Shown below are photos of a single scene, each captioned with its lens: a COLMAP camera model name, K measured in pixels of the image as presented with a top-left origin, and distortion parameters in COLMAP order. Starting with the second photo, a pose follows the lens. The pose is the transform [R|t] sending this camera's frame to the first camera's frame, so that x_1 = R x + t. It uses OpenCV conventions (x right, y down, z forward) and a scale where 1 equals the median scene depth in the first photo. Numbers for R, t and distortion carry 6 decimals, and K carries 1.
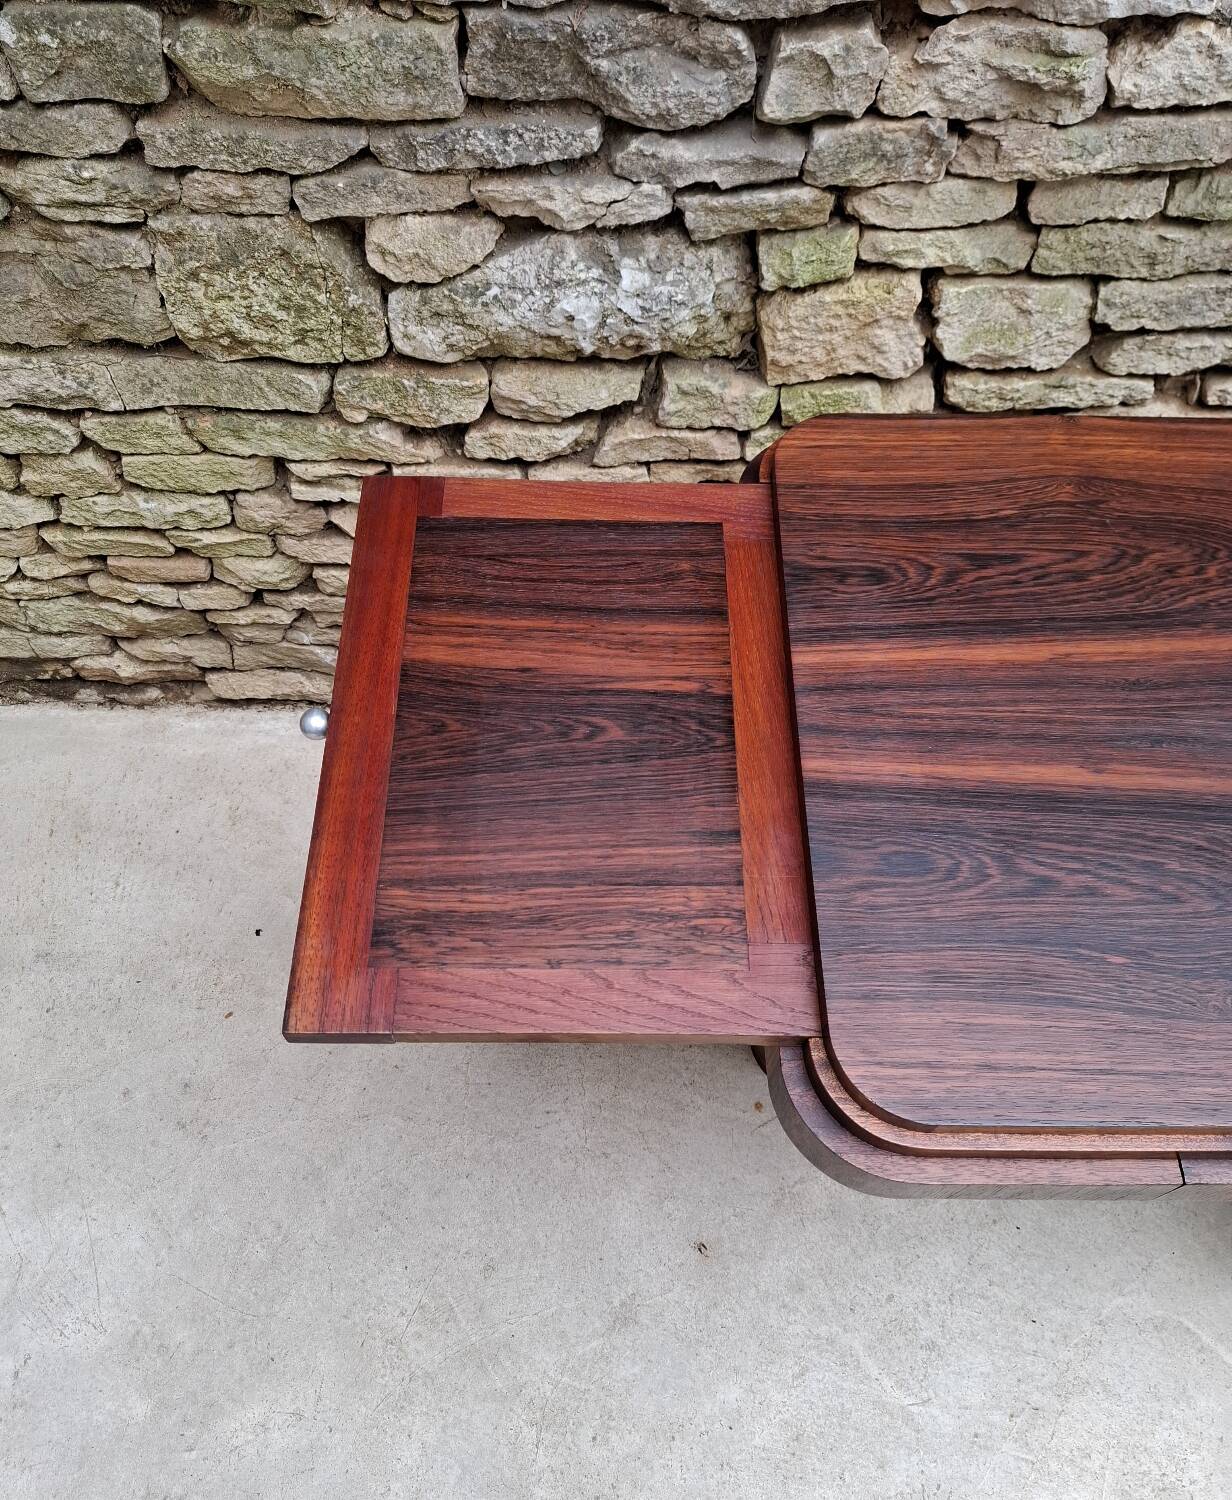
lens RADIAL K [[1136.7, 0, 616.2], [0, 1136.7, 809.0], [0, 0, 1]] dist [0.048938, -0.047570]
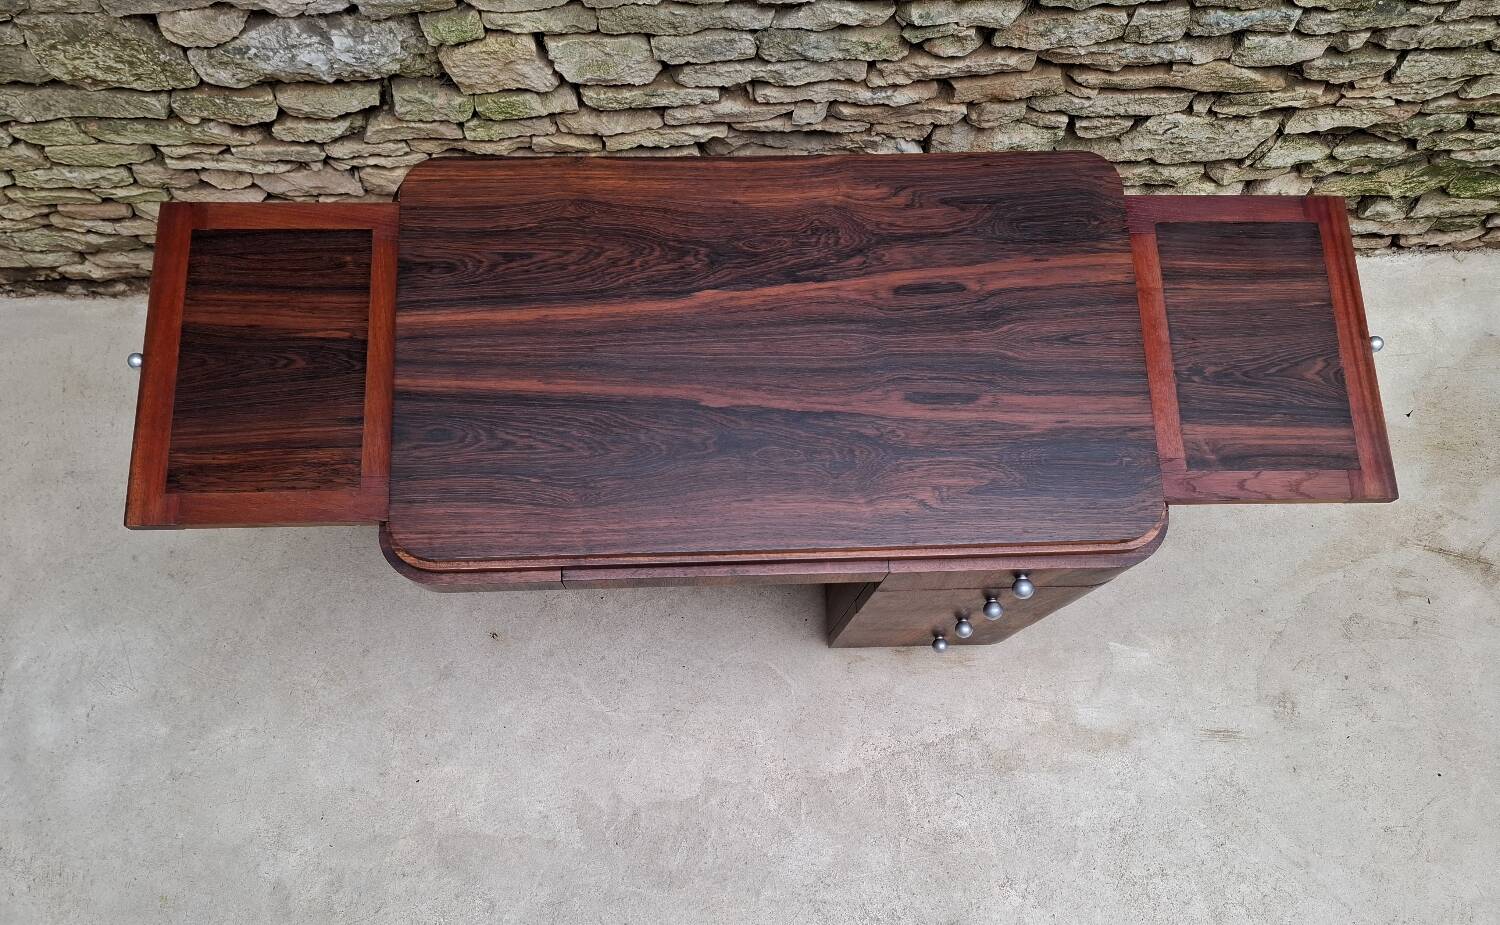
lens RADIAL K [[1031.7, 0, 745.6], [0, 1031.7, 567.4], [0, 0, 1]] dist [0.044721, -0.036649]
pose [[0.999147, -0.031440, 0.026775, 0.491479], [0.023408, 0.965319, 0.260023, -0.125517], [-0.034021, -0.259174, 0.965231, -0.561933]]
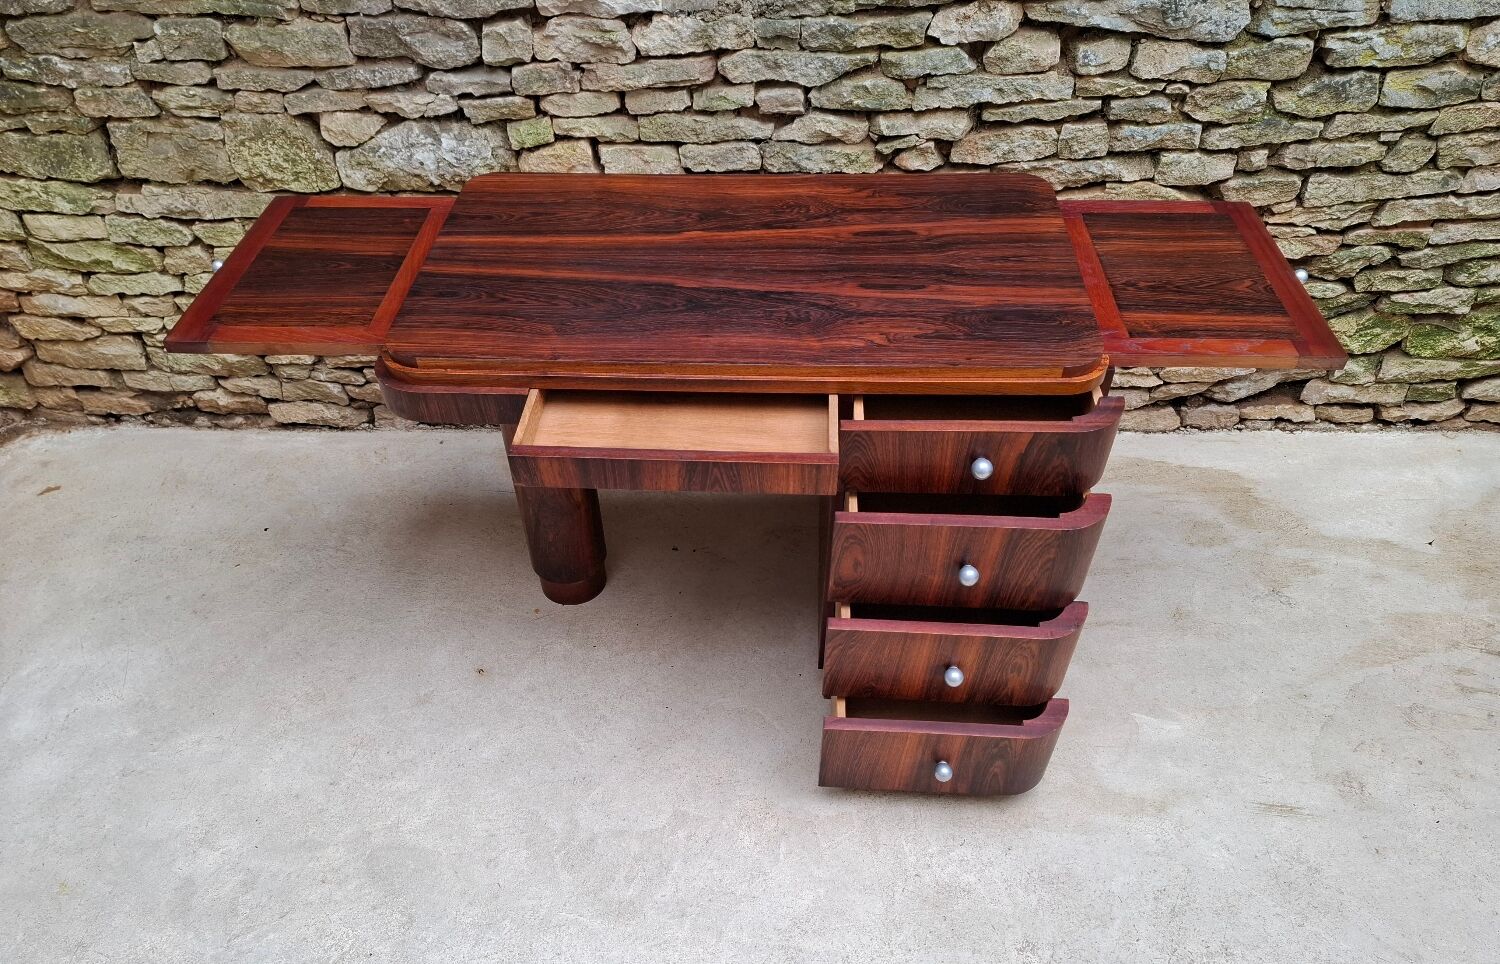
lens RADIAL K [[1031.8, 0, 737.6], [0, 1031.8, 573.2], [0, 0, 1]] dist [0.052088, -0.047221]
pose [[0.997350, 0.009513, -0.072130, 0.666825], [-0.028620, 0.962784, -0.268751, 0.764853], [0.066889, 0.270103, 0.960505, -0.559006]]
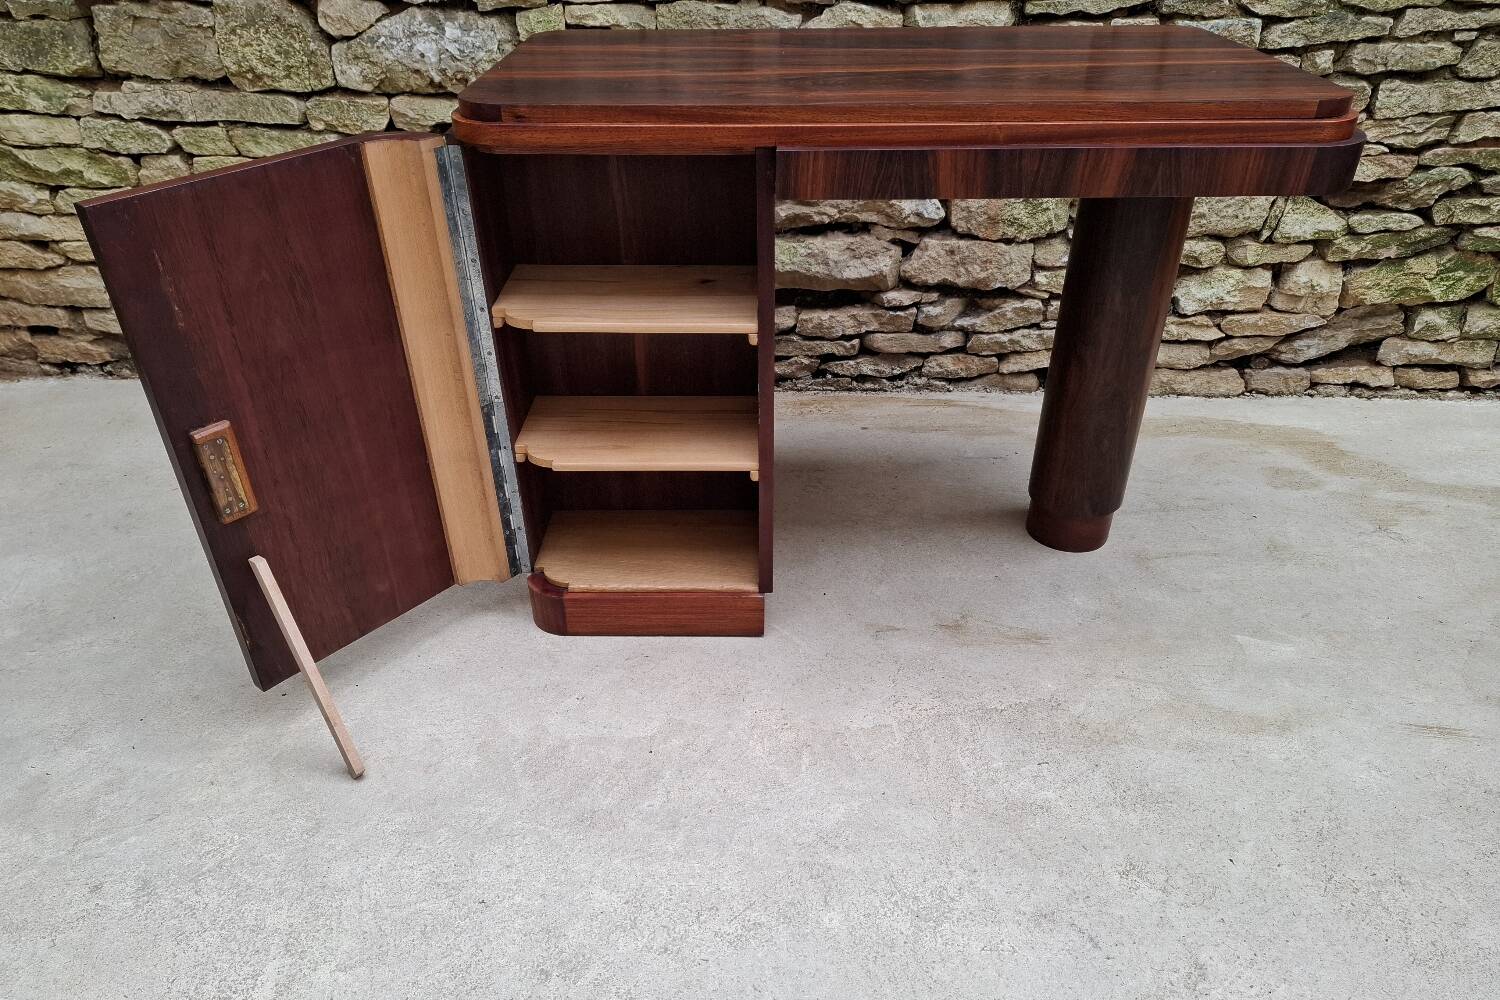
lens RADIAL K [[1031.7, 0, 737.7], [0, 1031.7, 568.3], [0, 0, 1]] dist [0.044432, -0.037344]
pose [[0.996782, 0.019261, -0.077817, 0.637513], [-0.052133, 0.893159, -0.446709, 1.088233], [0.060899, 0.449328, 0.891289, -0.136495]]
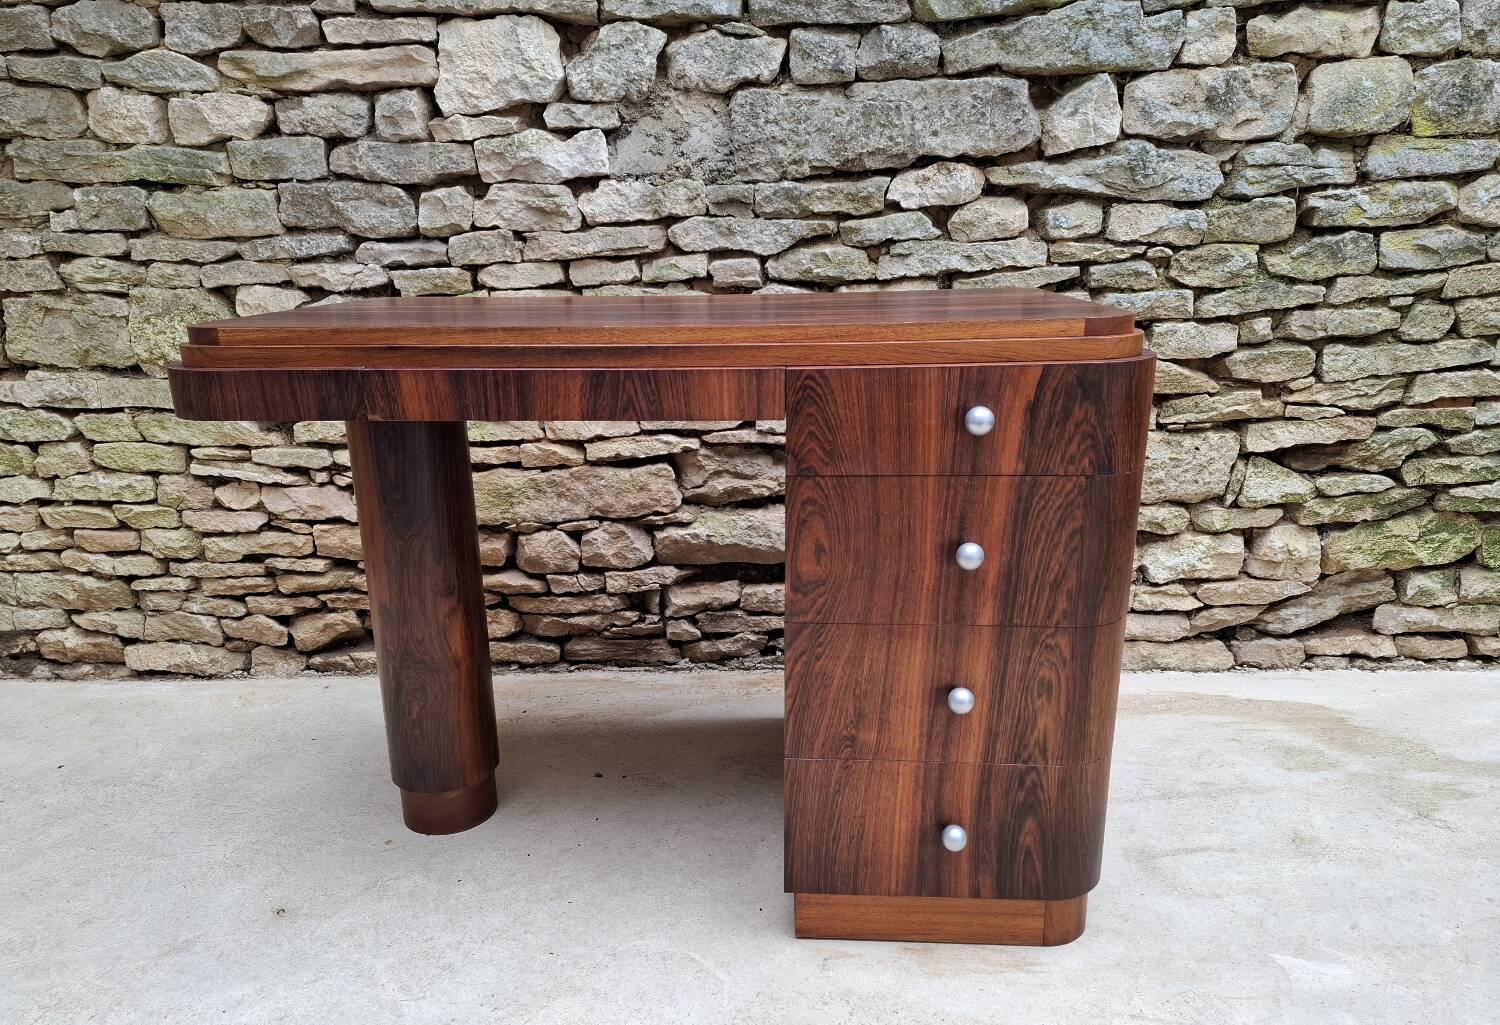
lens RADIAL K [[1027.1, 0, 752.1], [0, 1027.1, 571.2], [0, 0, 1]] dist [0.072956, -0.077676]
pose [[0.997759, -0.023432, -0.062667, 0.722630], [-0.025938, 0.727929, -0.685161, 0.986199], [0.061672, 0.685252, 0.725690, 0.072598]]
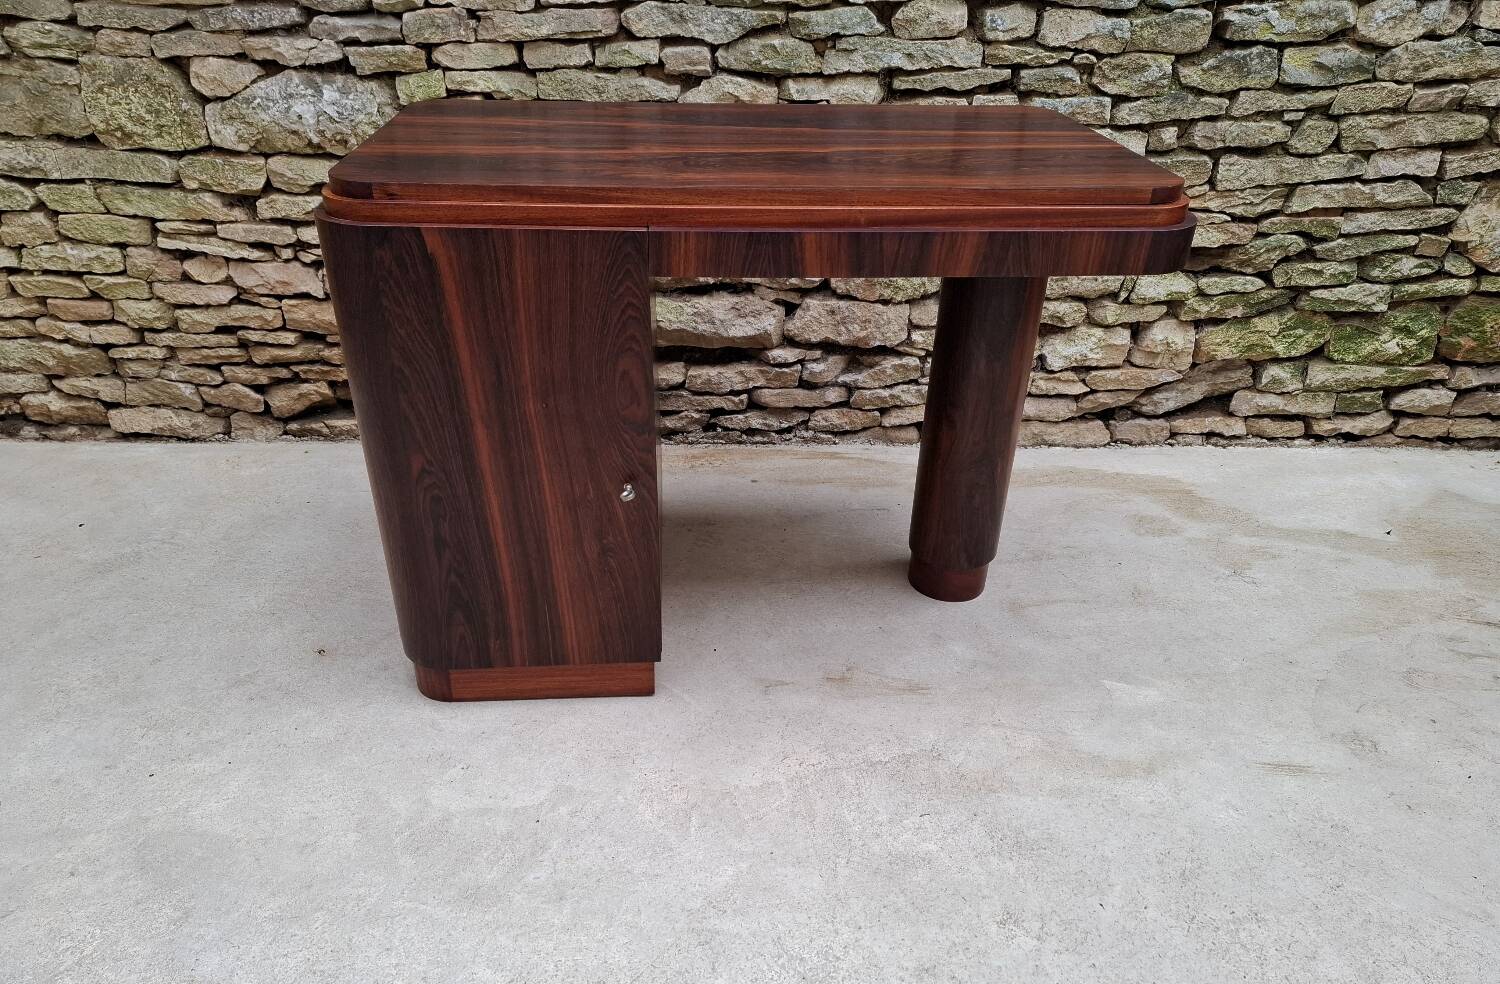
lens RADIAL K [[1028.1, 0, 733.9], [0, 1028.1, 565.0], [0, 0, 1]] dist [0.068000, -0.071658]
pose [[0.999967, -0.004413, 0.006806, 0.666691], [0.007142, 0.876744, -0.480905, 1.064611], [-0.003845, 0.480938, 0.876746, -0.165900]]
